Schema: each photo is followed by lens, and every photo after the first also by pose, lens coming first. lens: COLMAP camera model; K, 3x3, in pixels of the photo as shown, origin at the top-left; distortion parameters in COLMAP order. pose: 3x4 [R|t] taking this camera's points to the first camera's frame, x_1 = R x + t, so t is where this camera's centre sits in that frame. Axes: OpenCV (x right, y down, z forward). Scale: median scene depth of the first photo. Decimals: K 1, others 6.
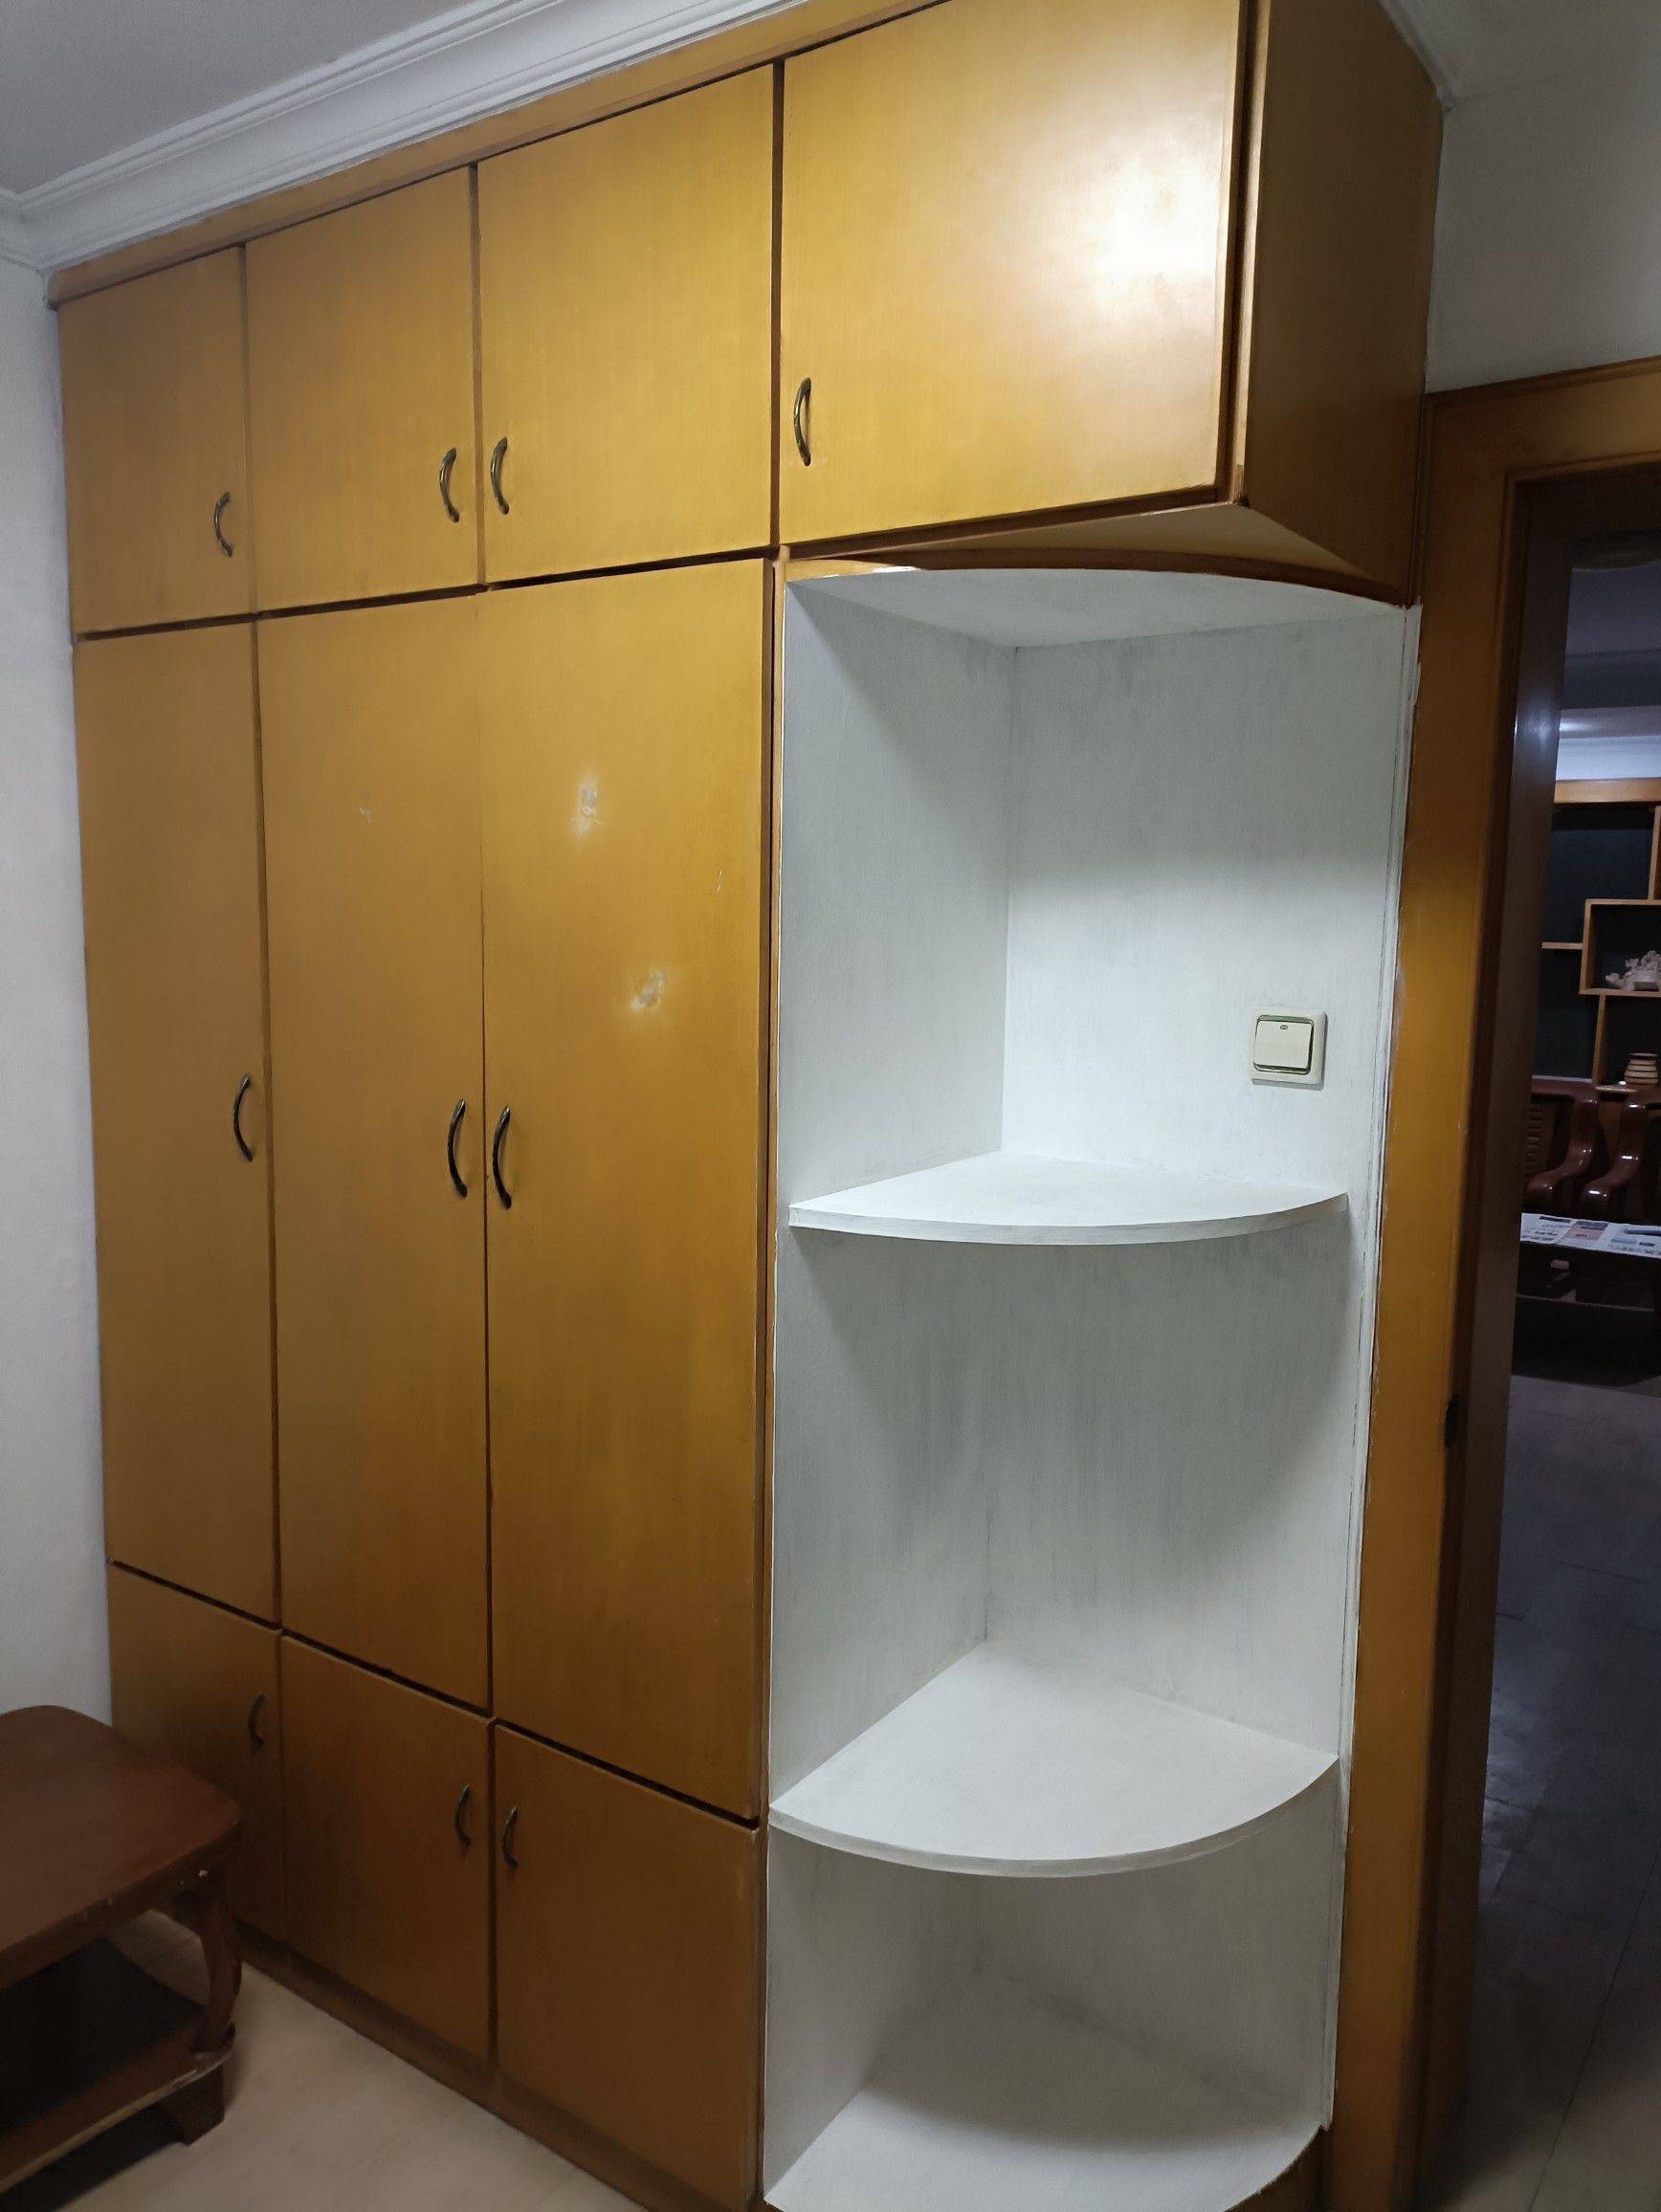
lens RADIAL K [[1632.2, 0, 827.5], [0, 1632.2, 1101.7], [0, 0, 1]] dist [0.037099, 0.000802]
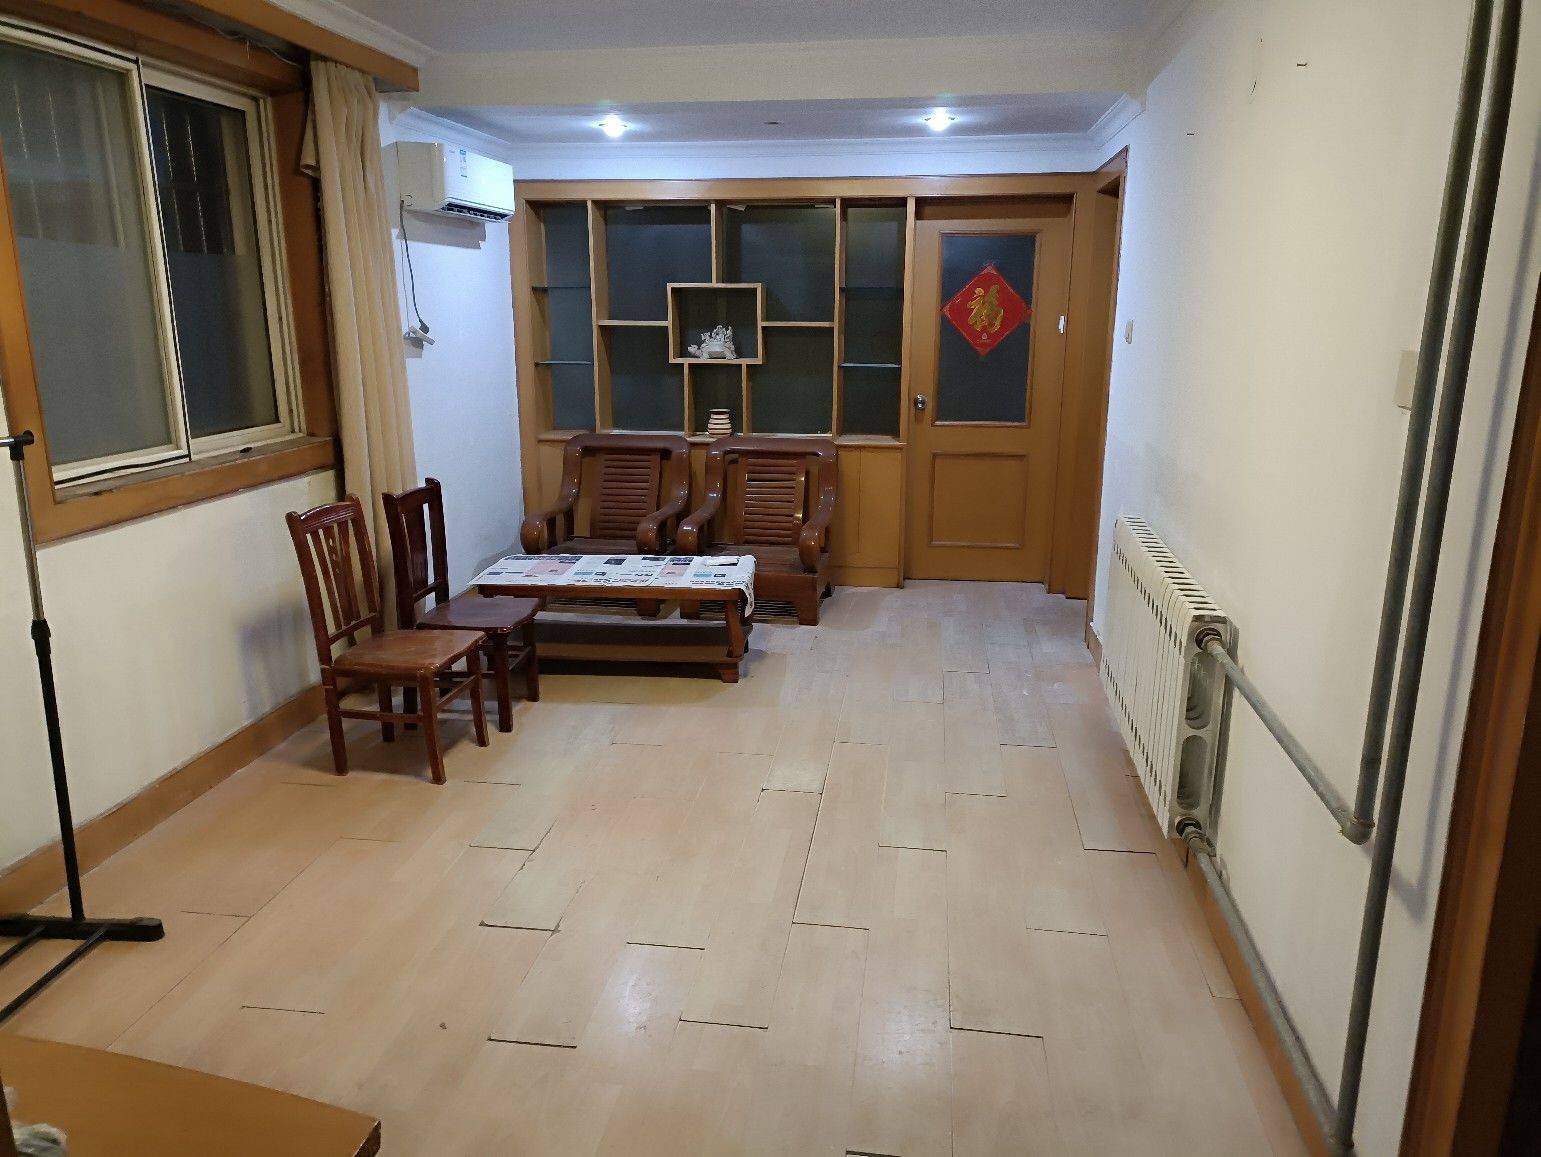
lens RADIAL K [[1137.0, 0, 769.8], [0, 1137.0, 583.5], [0, 0, 1]] dist [0.037099, 0.000802]
pose [[0.890901, -0.126197, 0.436314, 0.134628], [0.073296, 0.987981, 0.136095, -0.013330], [-0.448245, -0.089267, 0.889443, 0.199968]]
